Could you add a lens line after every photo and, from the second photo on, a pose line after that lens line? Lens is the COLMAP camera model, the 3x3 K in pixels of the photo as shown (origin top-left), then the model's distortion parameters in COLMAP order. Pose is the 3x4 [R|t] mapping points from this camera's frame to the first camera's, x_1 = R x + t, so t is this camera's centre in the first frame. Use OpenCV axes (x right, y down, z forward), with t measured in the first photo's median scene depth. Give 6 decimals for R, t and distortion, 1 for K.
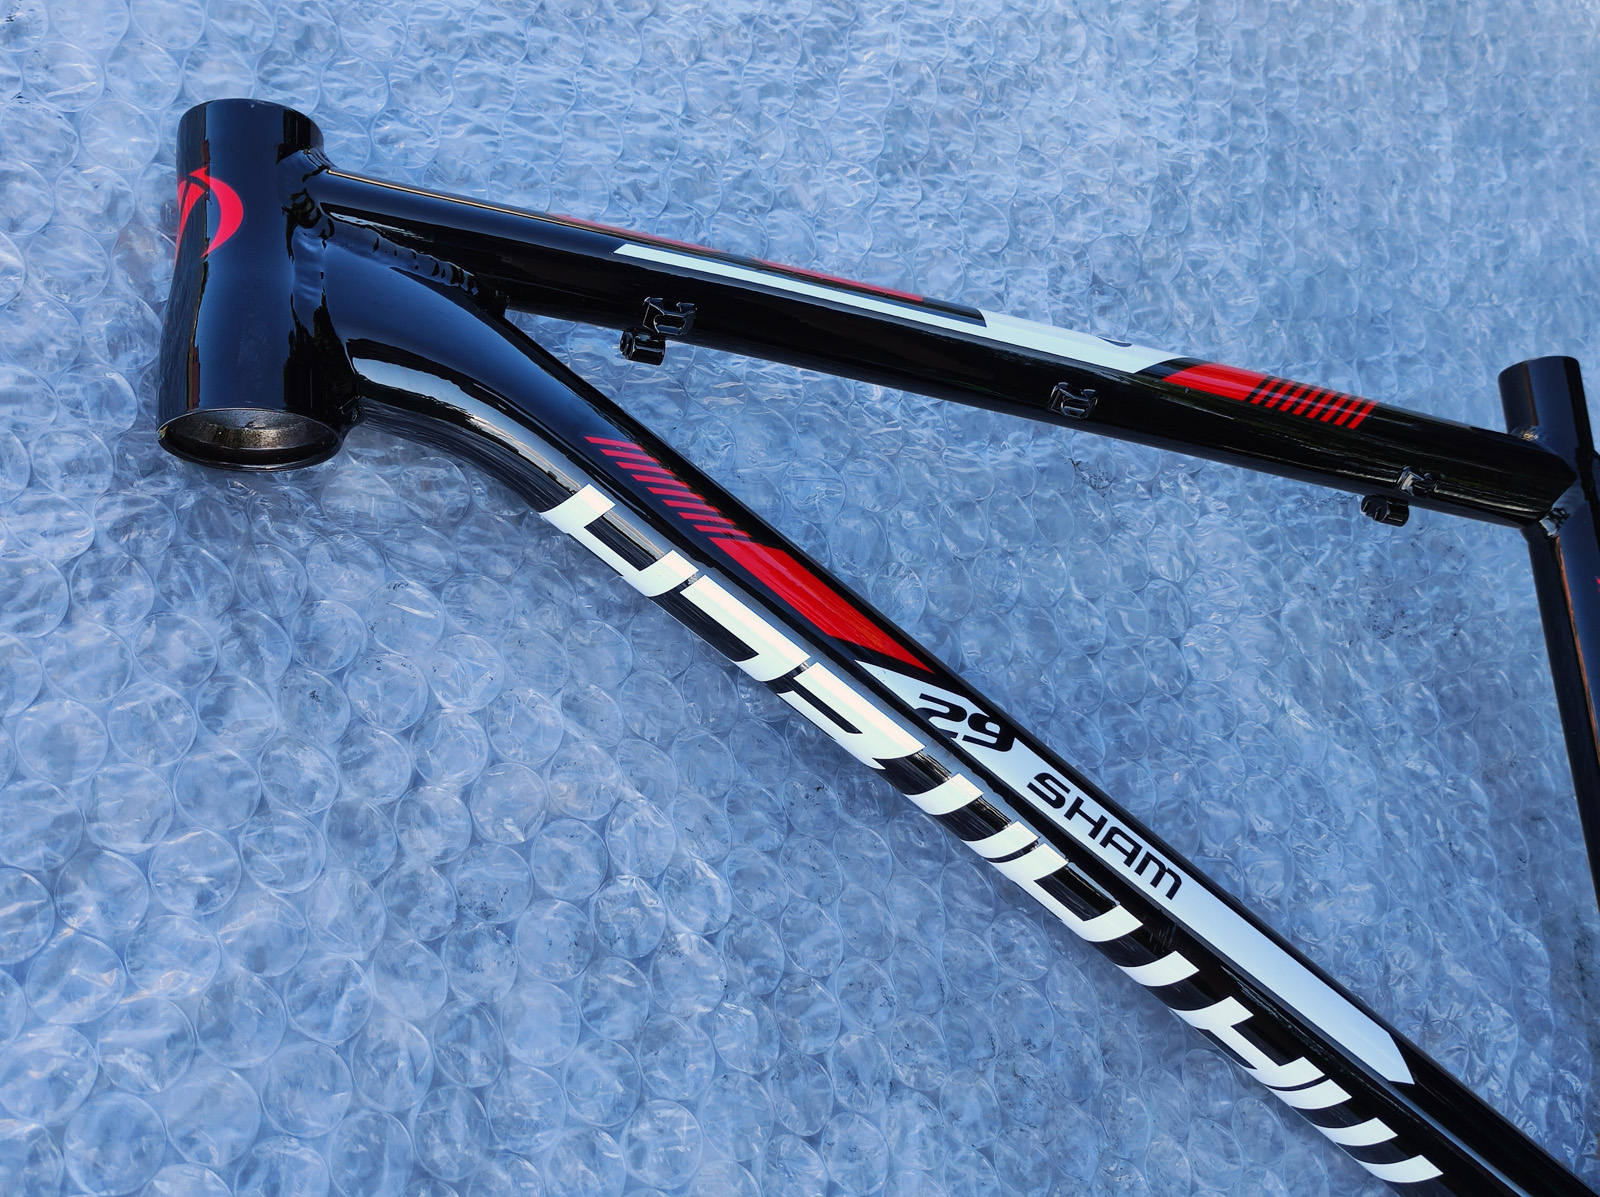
lens RADIAL K [[1766.6, 0, 780.9], [0, 1766.6, 606.3], [0, 0, 1]] dist [0.017204, -0.029534]
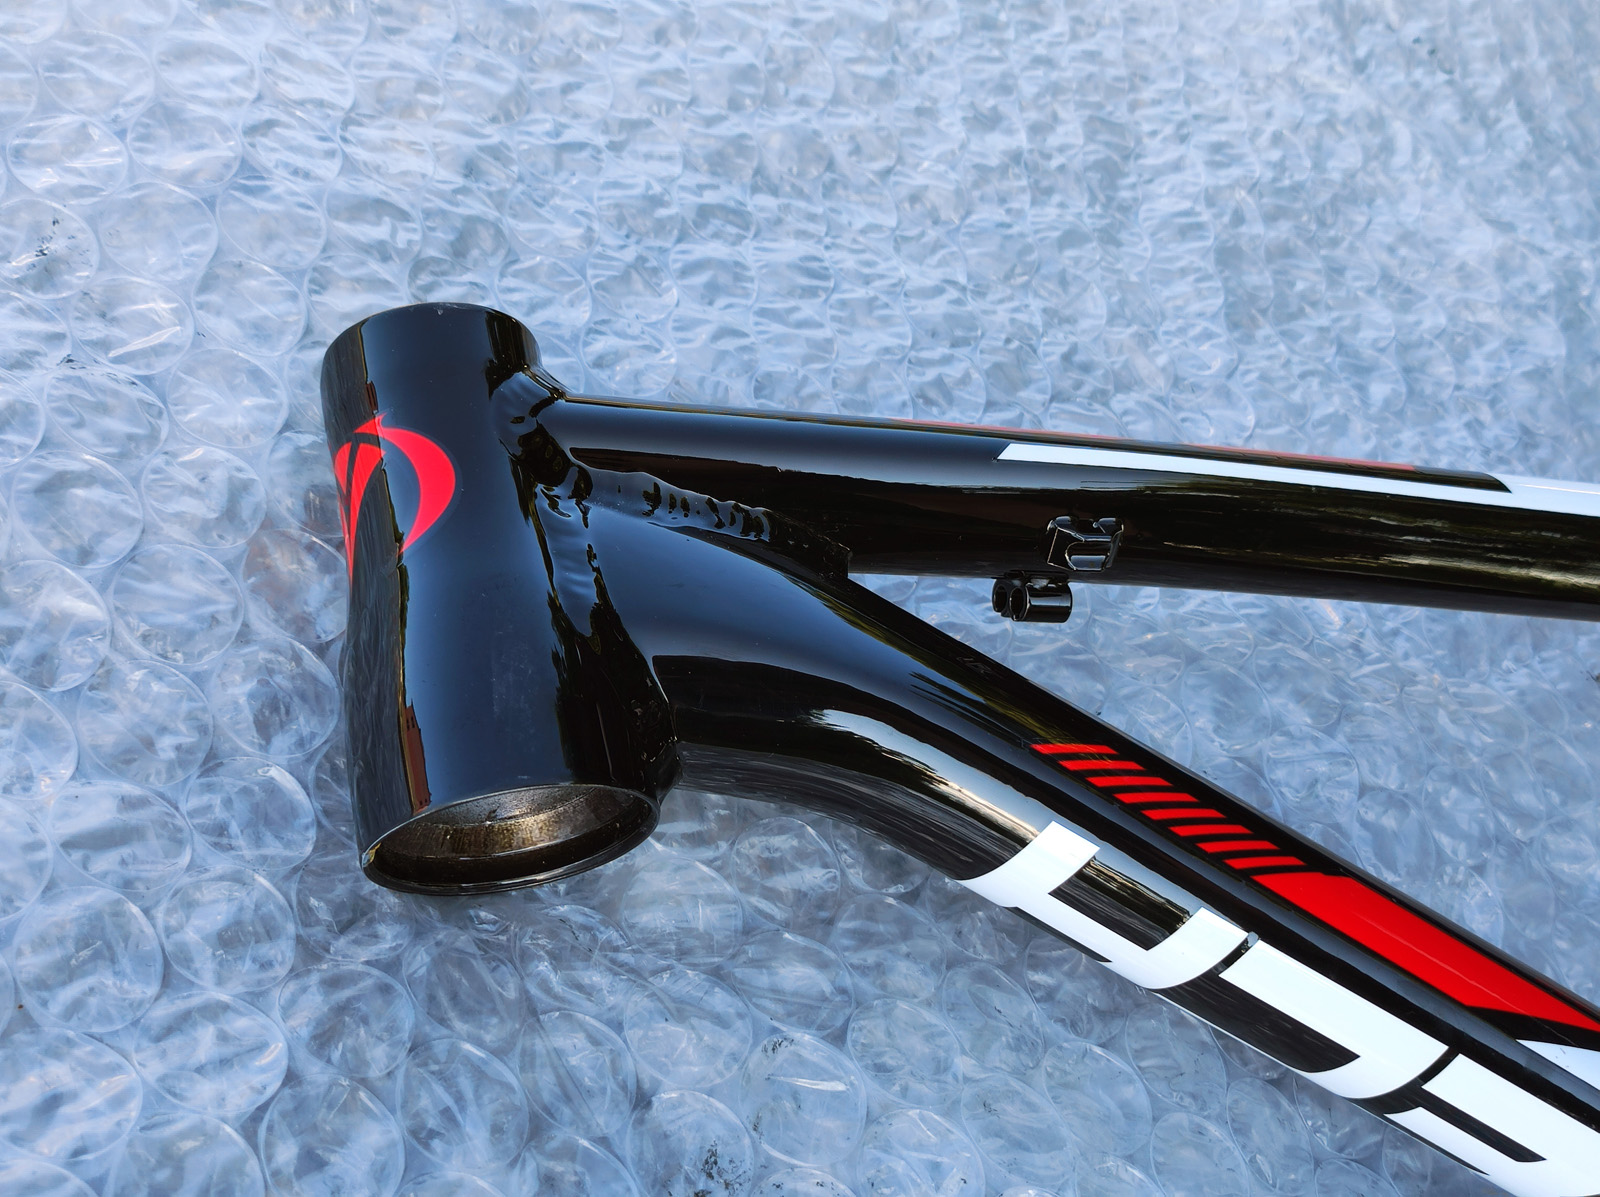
lens RADIAL K [[1816.5, 0, 800.0], [0, 1816.5, 598.5], [0, 0, 1]] dist [0.010943, -0.041731]
pose [[0.986834, -0.159678, 0.025734, -0.197395], [0.161729, 0.972411, -0.168108, -0.052305], [0.001819, 0.170056, 0.985433, 0.366116]]
